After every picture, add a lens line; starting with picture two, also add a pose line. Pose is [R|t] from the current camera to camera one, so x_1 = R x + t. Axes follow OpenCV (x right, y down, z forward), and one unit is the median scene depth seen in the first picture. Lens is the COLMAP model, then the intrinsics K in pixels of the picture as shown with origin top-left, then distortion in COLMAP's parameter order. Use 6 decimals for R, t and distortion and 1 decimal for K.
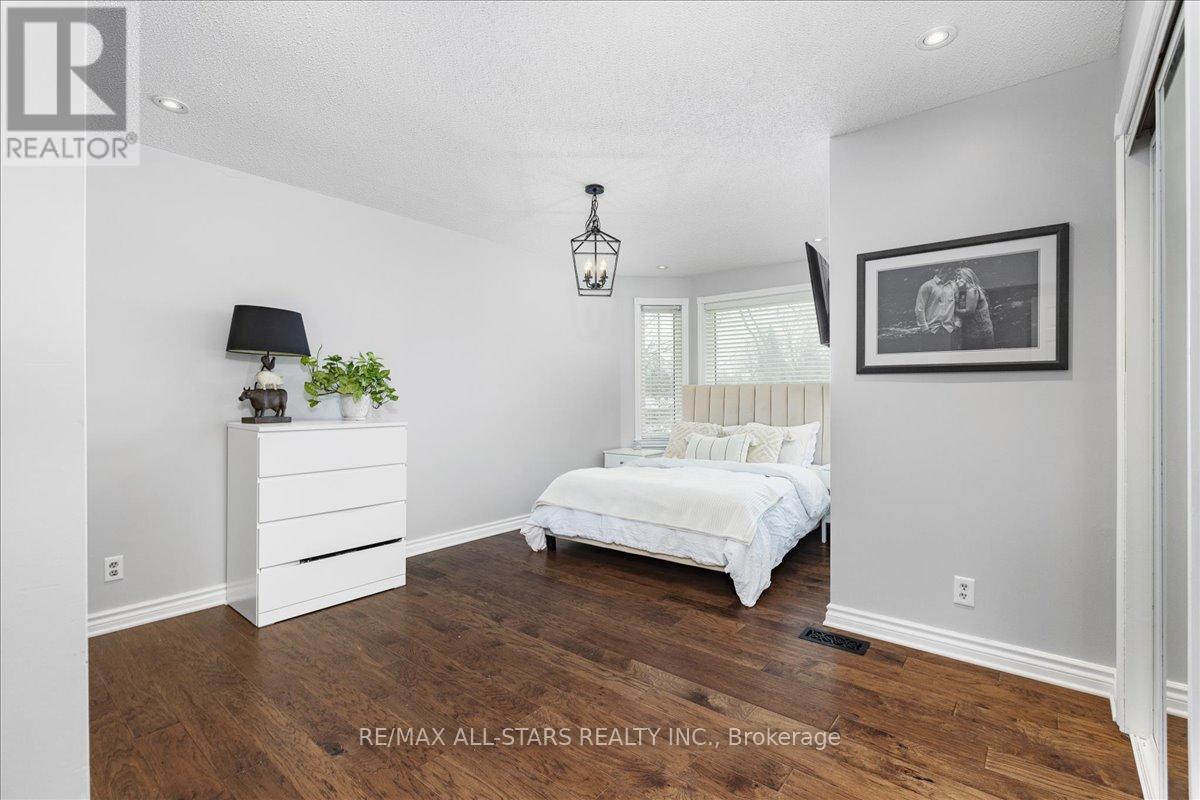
lens RADIAL K [[539.9, 0, 602.1], [0, 539.9, 399.7], [0, 0, 1]] dist [-0.001861, 0.000654]
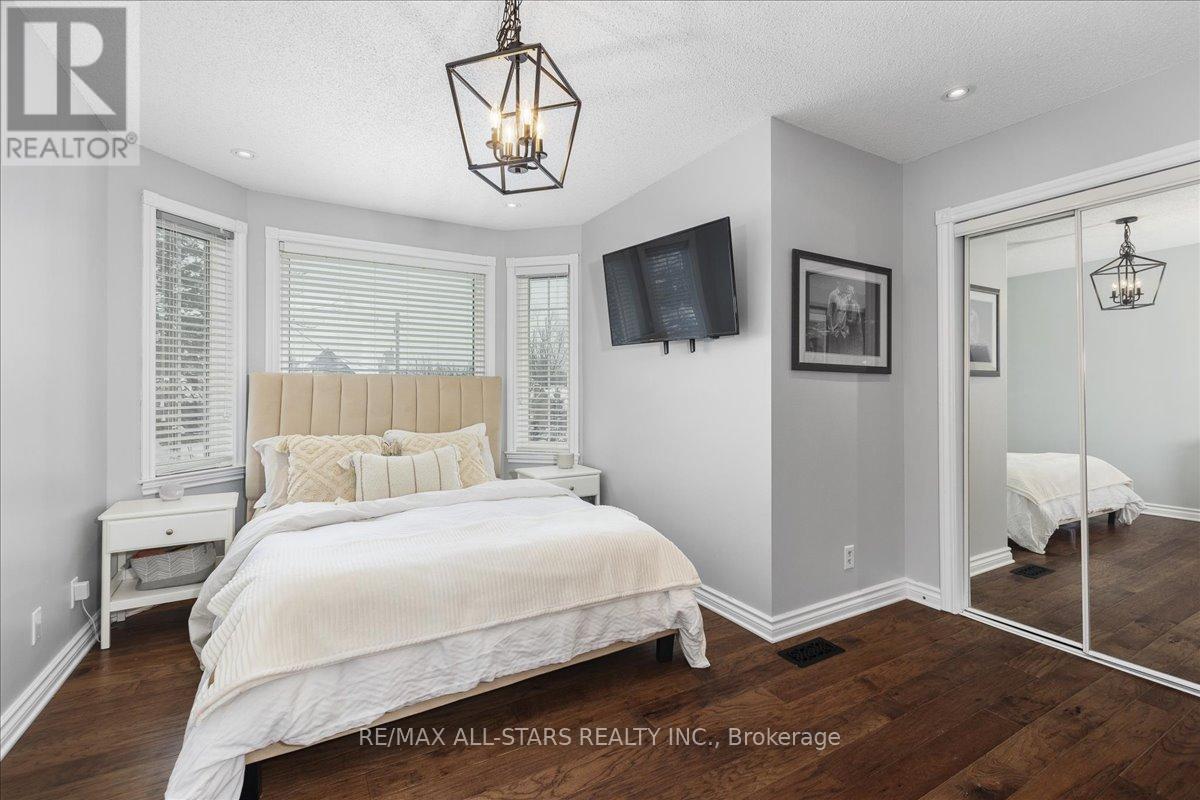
lens RADIAL K [[539.9, 0, 603.5], [0, 539.9, 390.3], [0, 0, 1]] dist [-0.001861, 0.000654]
pose [[0.339251, 0.006213, 0.940676, -0.619797], [0.003492, 0.999963, -0.007864, -0.004663], [-0.940690, 0.005953, 0.339216, 1.084664]]
